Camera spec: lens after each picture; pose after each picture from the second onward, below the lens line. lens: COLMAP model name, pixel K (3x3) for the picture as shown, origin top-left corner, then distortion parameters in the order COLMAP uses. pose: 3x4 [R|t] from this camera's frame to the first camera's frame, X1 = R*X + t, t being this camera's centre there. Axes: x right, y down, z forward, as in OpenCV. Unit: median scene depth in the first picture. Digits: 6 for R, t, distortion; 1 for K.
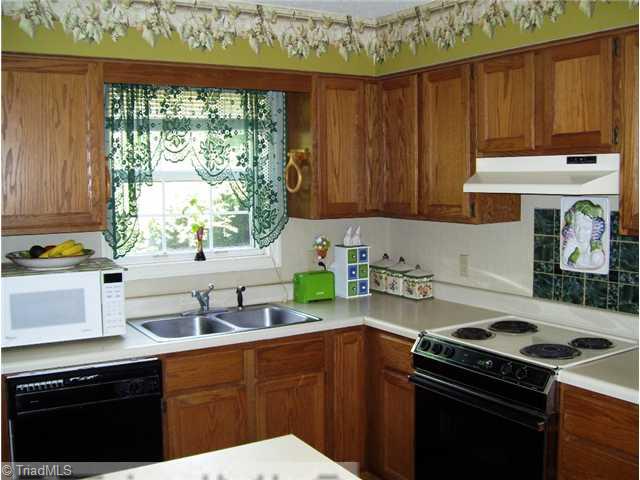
lens RADIAL K [[704.6, 0, 321.4], [0, 704.6, 236.6], [0, 0, 1]] dist [-0.124991, 0.000000]
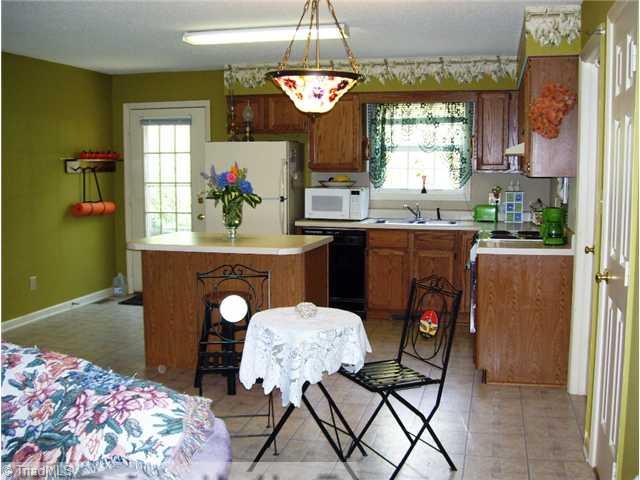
lens RADIAL K [[704.6, 0, 321.3], [0, 704.6, 241.5], [0, 0, 1]] dist [-0.124991, 0.000000]
pose [[0.695684, 0.092478, -0.712371, 1.080601], [-0.071242, 0.995672, 0.059683, 0.076772], [0.714807, 0.009230, 0.699261, -0.558401]]
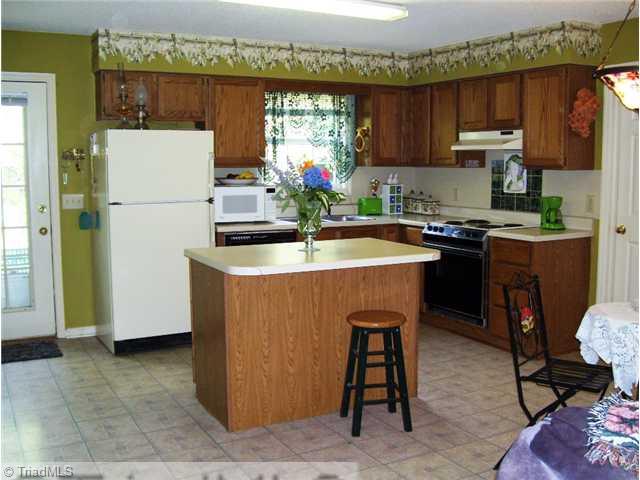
lens RADIAL K [[704.6, 0, 321.6], [0, 704.6, 237.3], [0, 0, 1]] dist [-0.124991, 0.000000]
pose [[0.998407, 0.018285, -0.053371, -0.041220], [-0.017134, 0.999612, 0.021947, 0.127441], [0.053752, -0.020997, 0.998334, -0.856141]]
